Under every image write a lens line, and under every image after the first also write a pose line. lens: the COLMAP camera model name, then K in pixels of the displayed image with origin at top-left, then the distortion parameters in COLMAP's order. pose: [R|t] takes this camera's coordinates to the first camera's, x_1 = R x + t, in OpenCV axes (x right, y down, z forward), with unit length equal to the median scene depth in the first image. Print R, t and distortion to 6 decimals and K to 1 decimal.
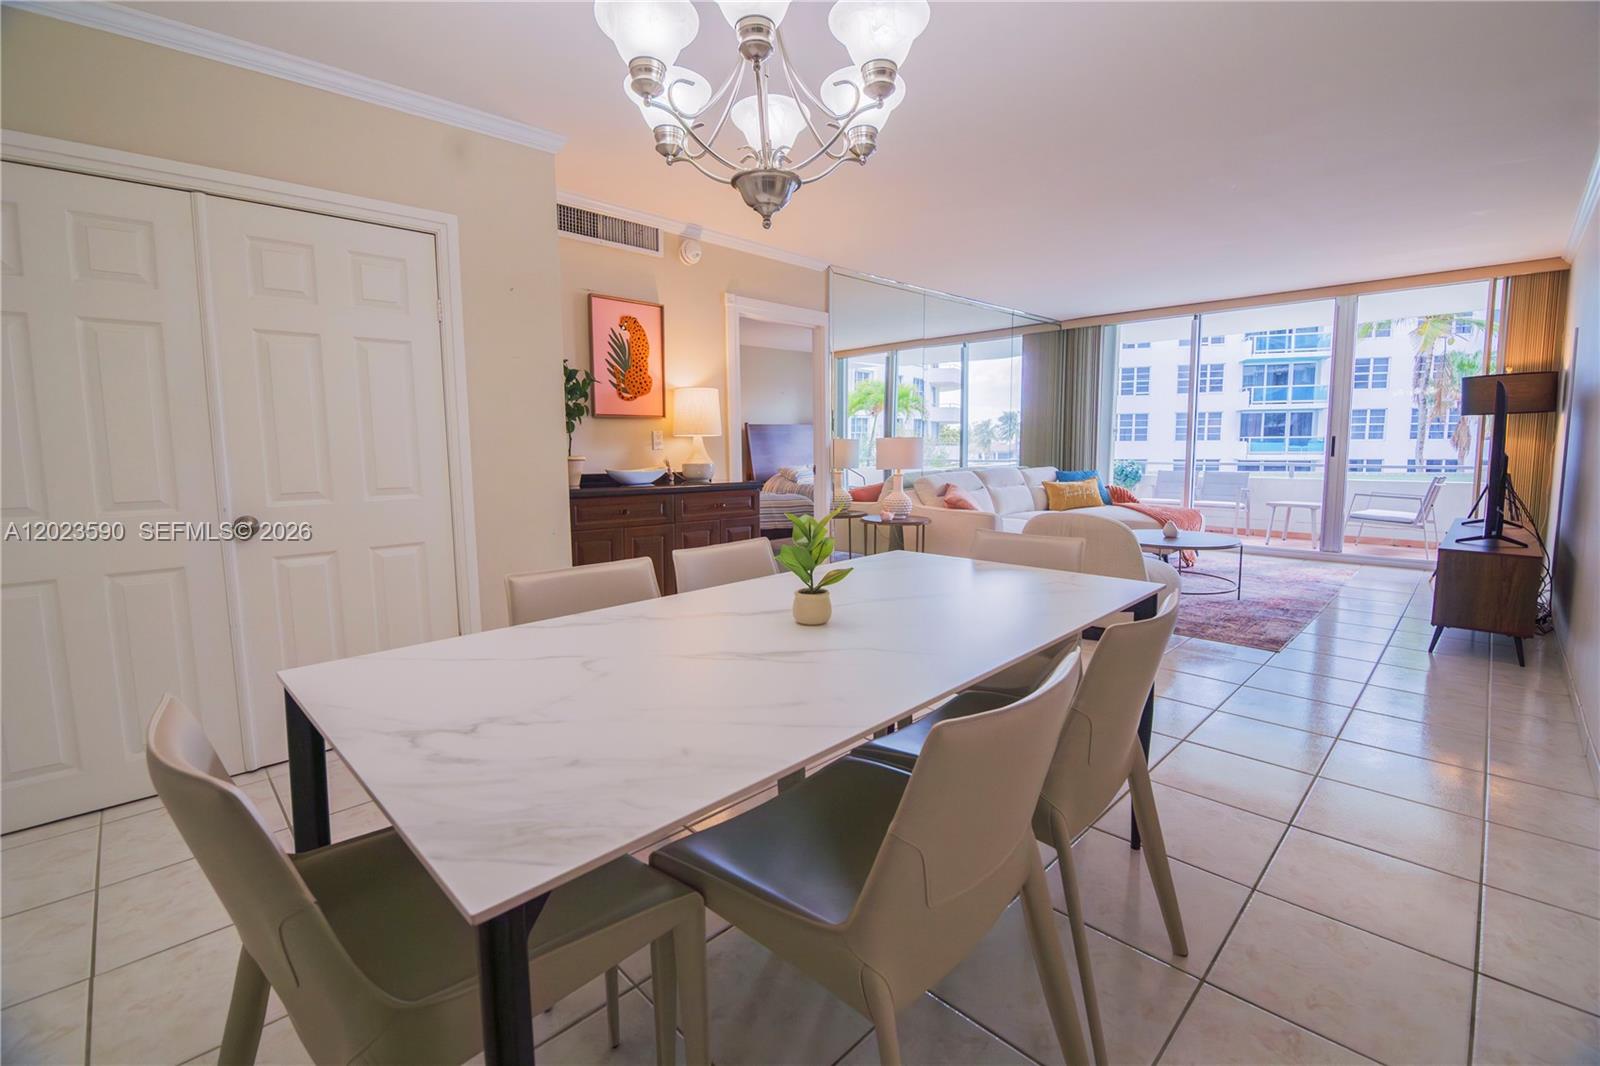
lens RADIAL K [[693.9, 0, 817.7], [0, 693.9, 506.6], [0, 0, 1]] dist [-0.005862, 0.000706]
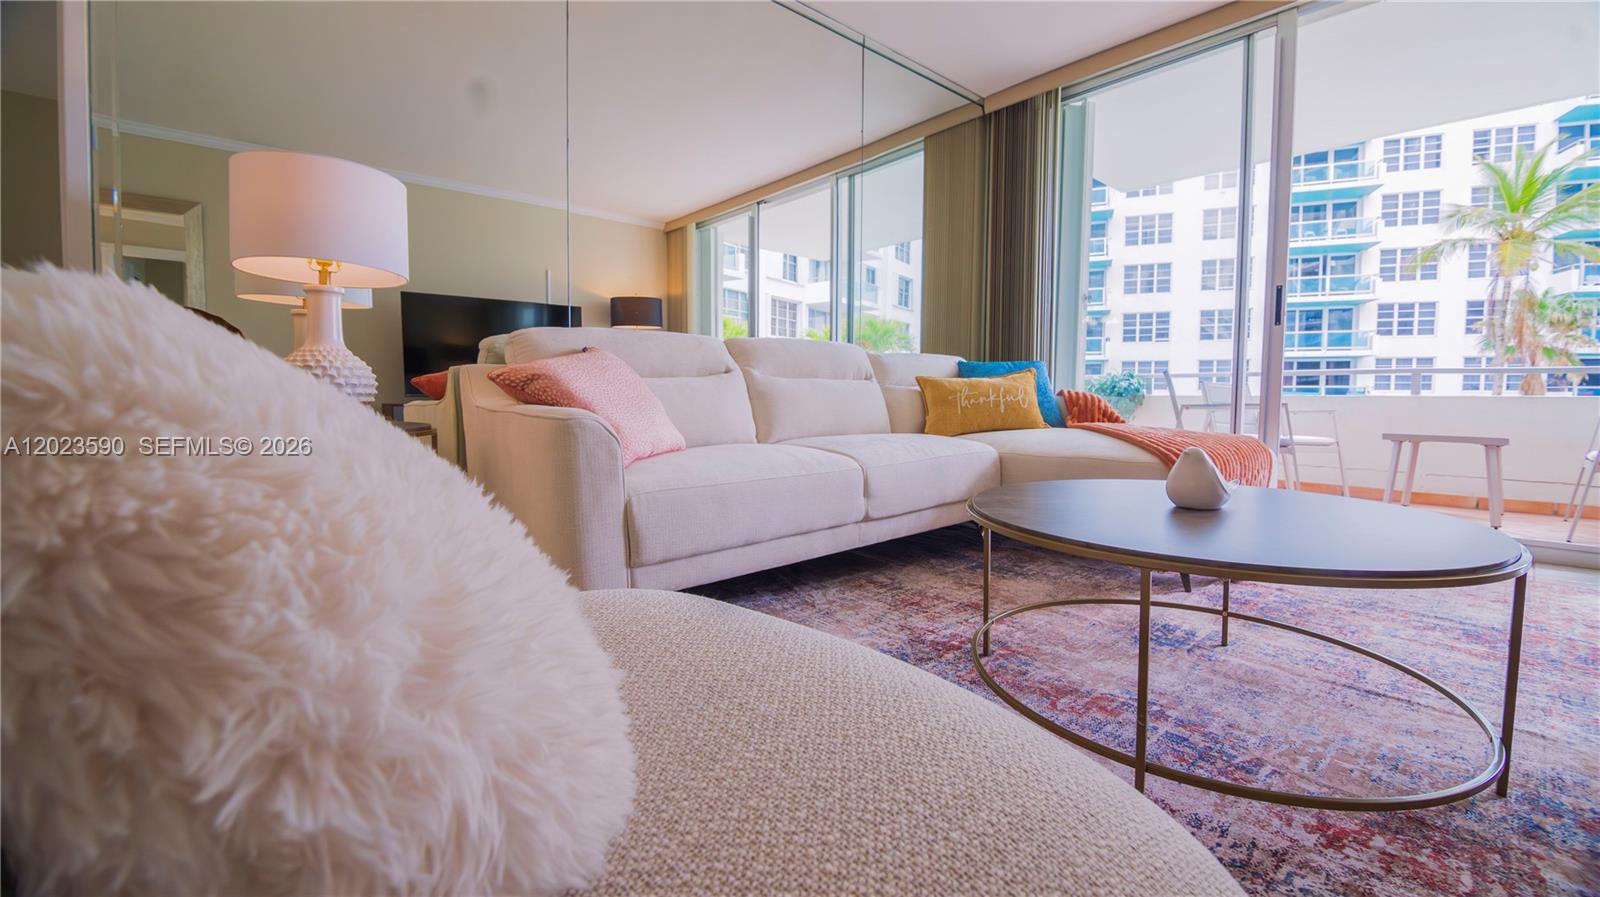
lens RADIAL K [[634.8, 0, 791.4], [0, 634.8, 430.7], [0, 0, 1]] dist [-0.018143, -0.003890]
pose [[0.995187, 0.017415, -0.096432, 0.237515], [-0.020872, 0.999171, -0.034954, 0.016642], [0.095743, 0.036799, 0.994726, 0.468385]]
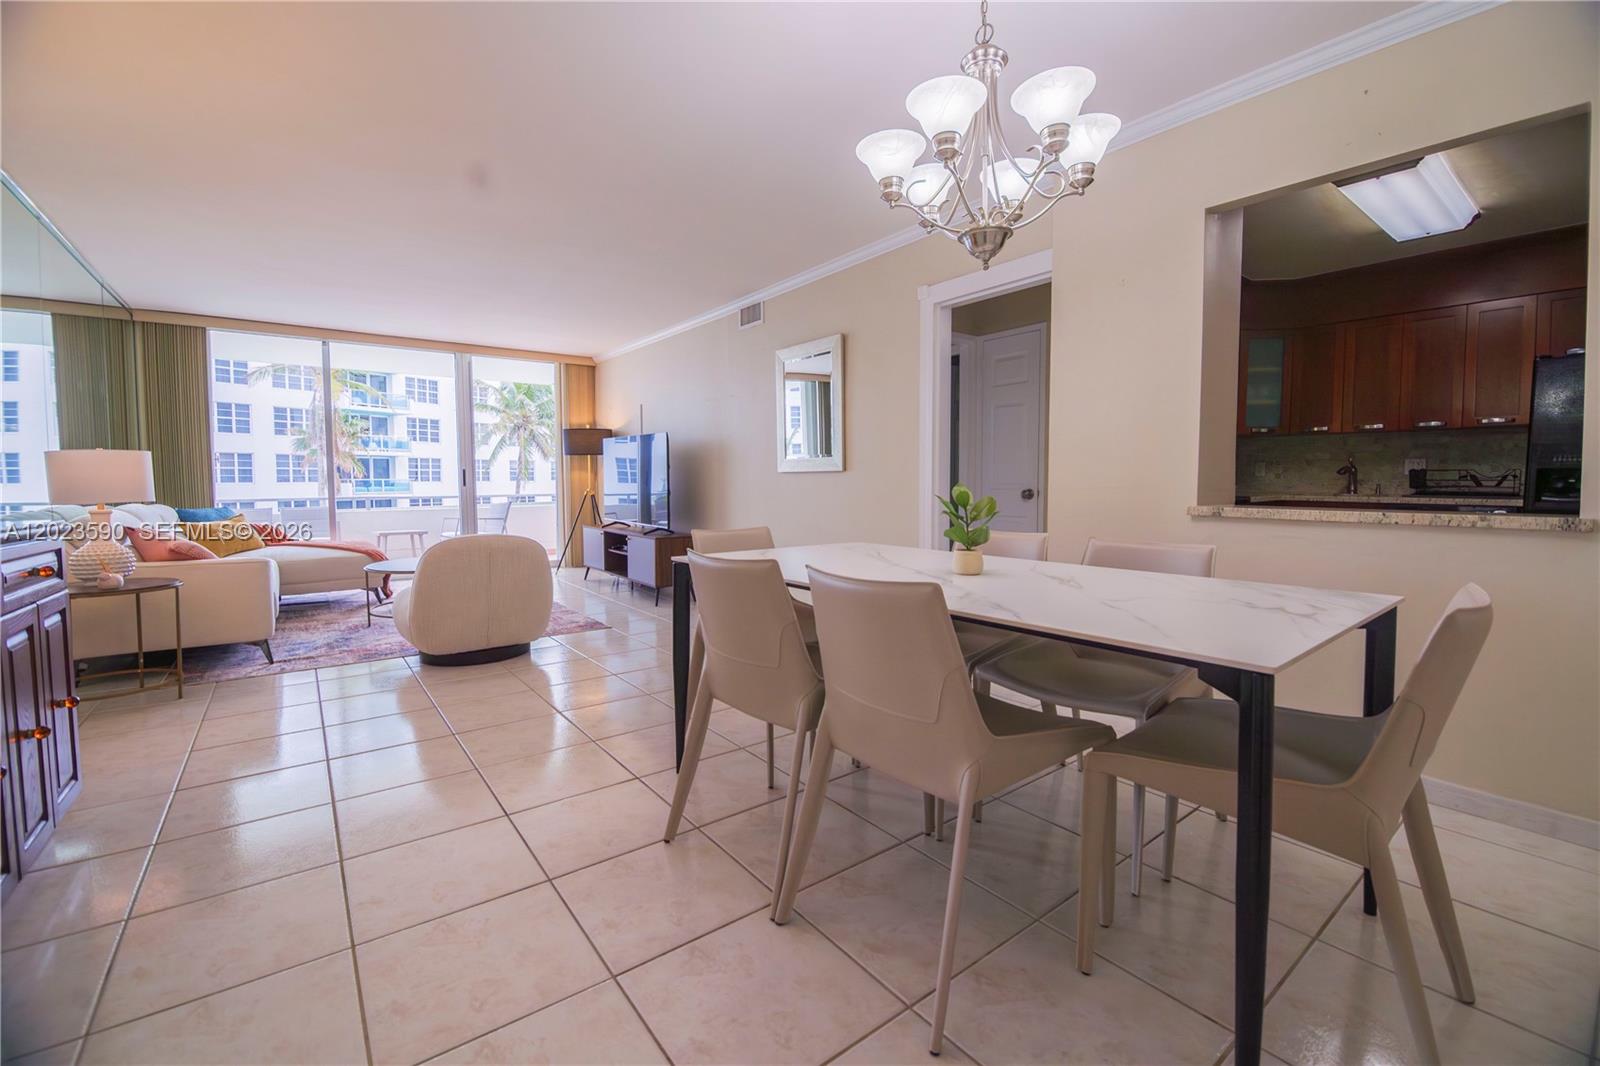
lens RADIAL K [[668.2, 0, 814.7], [0, 668.2, 511.0], [0, 0, 1]] dist [-0.013006, -0.003633]
pose [[0.131006, -0.040221, 0.990565, -0.242430], [0.097585, 0.994847, 0.027489, -0.000977], [-0.986567, 0.093063, 0.134256, 0.196292]]
